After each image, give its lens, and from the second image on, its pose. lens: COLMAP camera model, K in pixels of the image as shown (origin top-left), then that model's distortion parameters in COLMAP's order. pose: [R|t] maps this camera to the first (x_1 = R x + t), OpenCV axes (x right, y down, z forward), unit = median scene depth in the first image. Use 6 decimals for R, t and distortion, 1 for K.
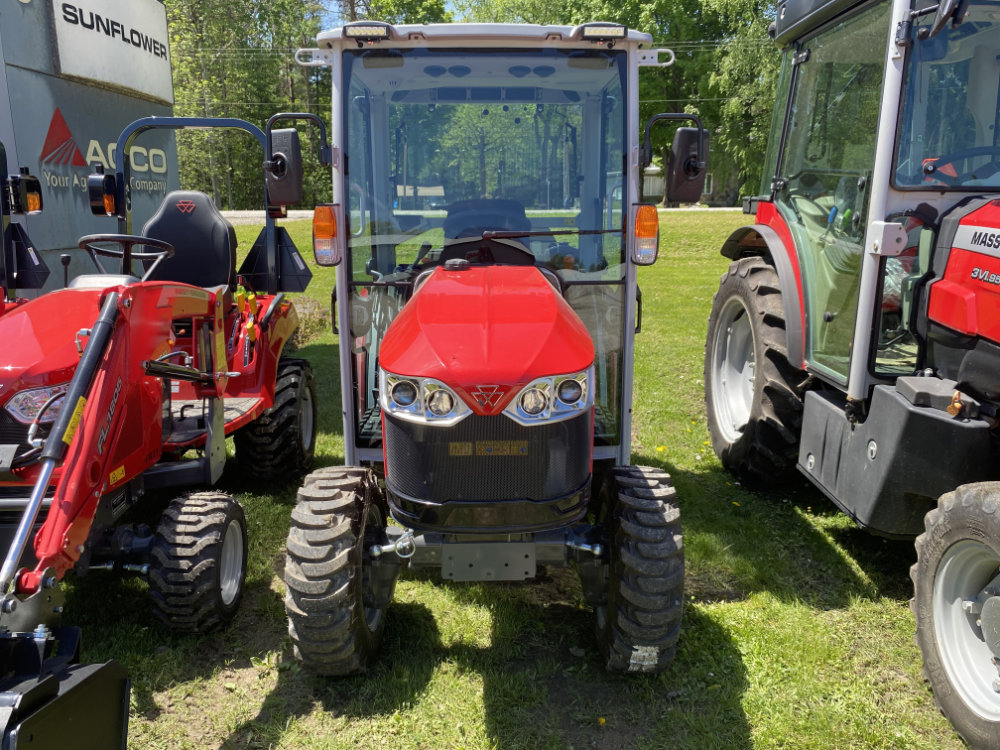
lens RADIAL K [[735.4, 0, 498.0], [0, 735.4, 378.3], [0, 0, 1]] dist [-0.009716, -0.004143]
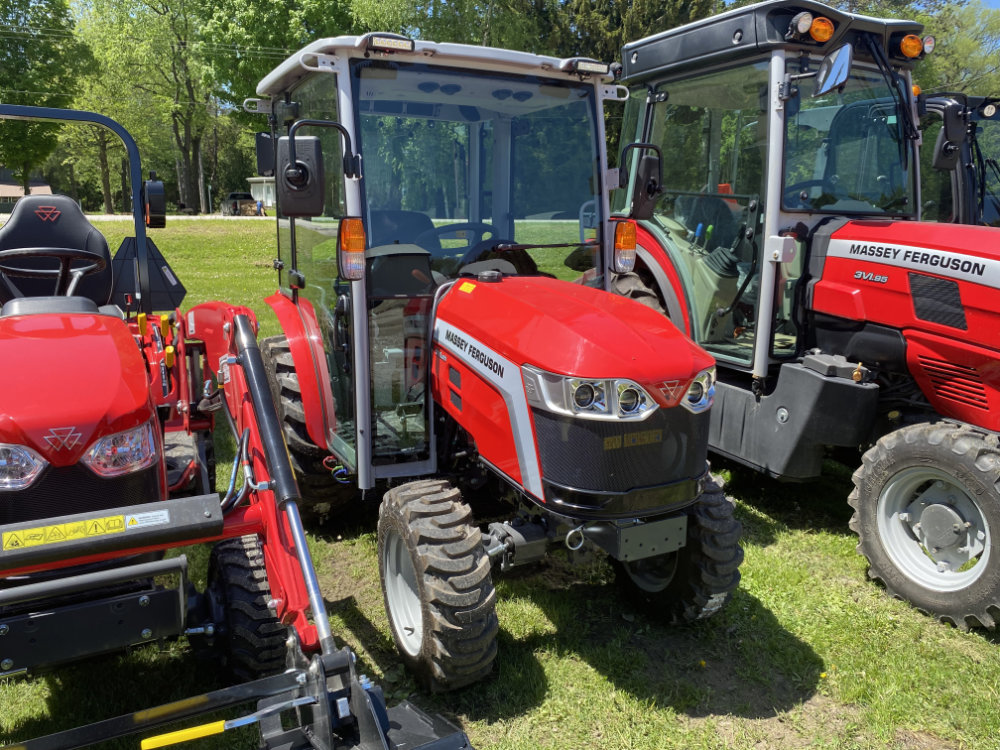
lens RADIAL K [[738.0, 0, 500.0], [0, 738.0, 375.0], [0, 0, 1]] dist [-0.009072, -0.007135]
pose [[0.904003, -0.075104, 0.420877, -0.481280], [0.081666, 0.996657, 0.002440, -0.015223], [-0.419653, 0.032166, 0.907115, 0.045553]]
